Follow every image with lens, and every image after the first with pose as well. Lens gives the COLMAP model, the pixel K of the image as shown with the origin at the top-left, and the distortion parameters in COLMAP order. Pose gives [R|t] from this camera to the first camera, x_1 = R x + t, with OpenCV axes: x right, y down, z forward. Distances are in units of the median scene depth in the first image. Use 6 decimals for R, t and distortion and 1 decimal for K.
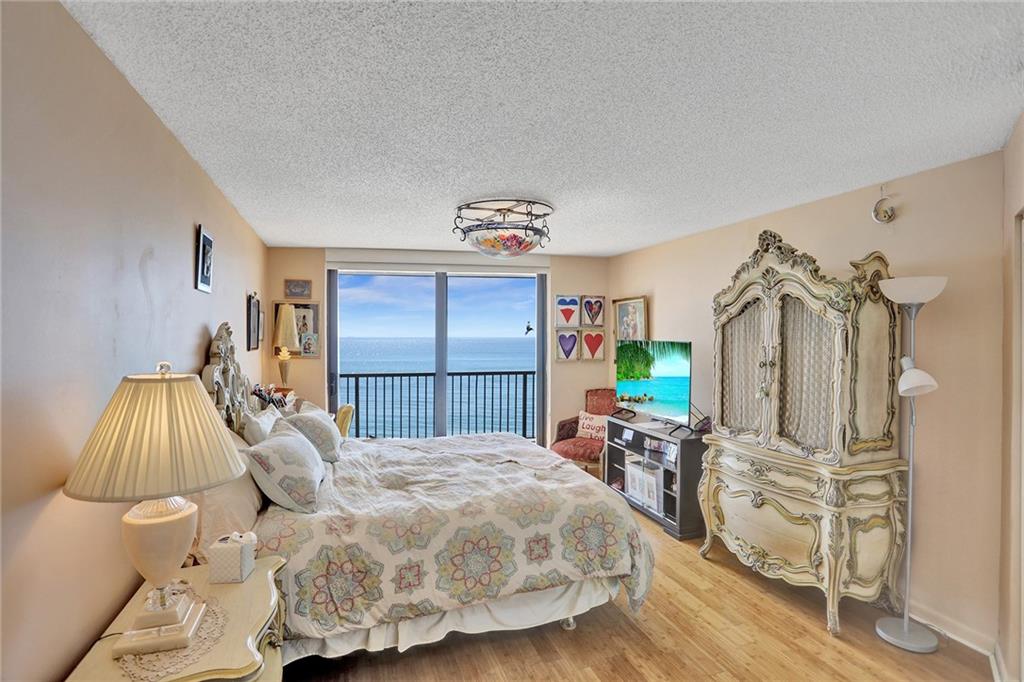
lens RADIAL K [[501.7, 0, 517.2], [0, 501.7, 346.2], [0, 0, 1]] dist [-0.041413, 0.020618]
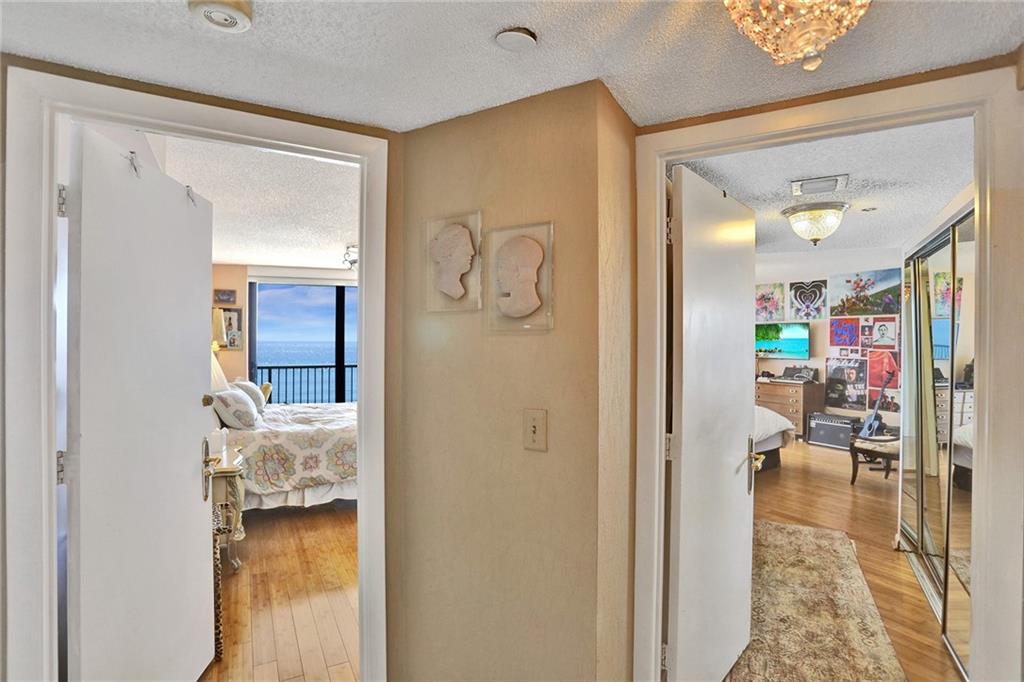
lens RADIAL K [[501.7, 0, 511.9], [0, 501.7, 343.9], [0, 0, 1]] dist [-0.041413, 0.020618]
pose [[0.987596, -0.001109, 0.157011, 0.212963], [0.002739, 0.999945, -0.010165, 0.051686], [-0.156991, 0.010469, 0.987544, -0.873456]]
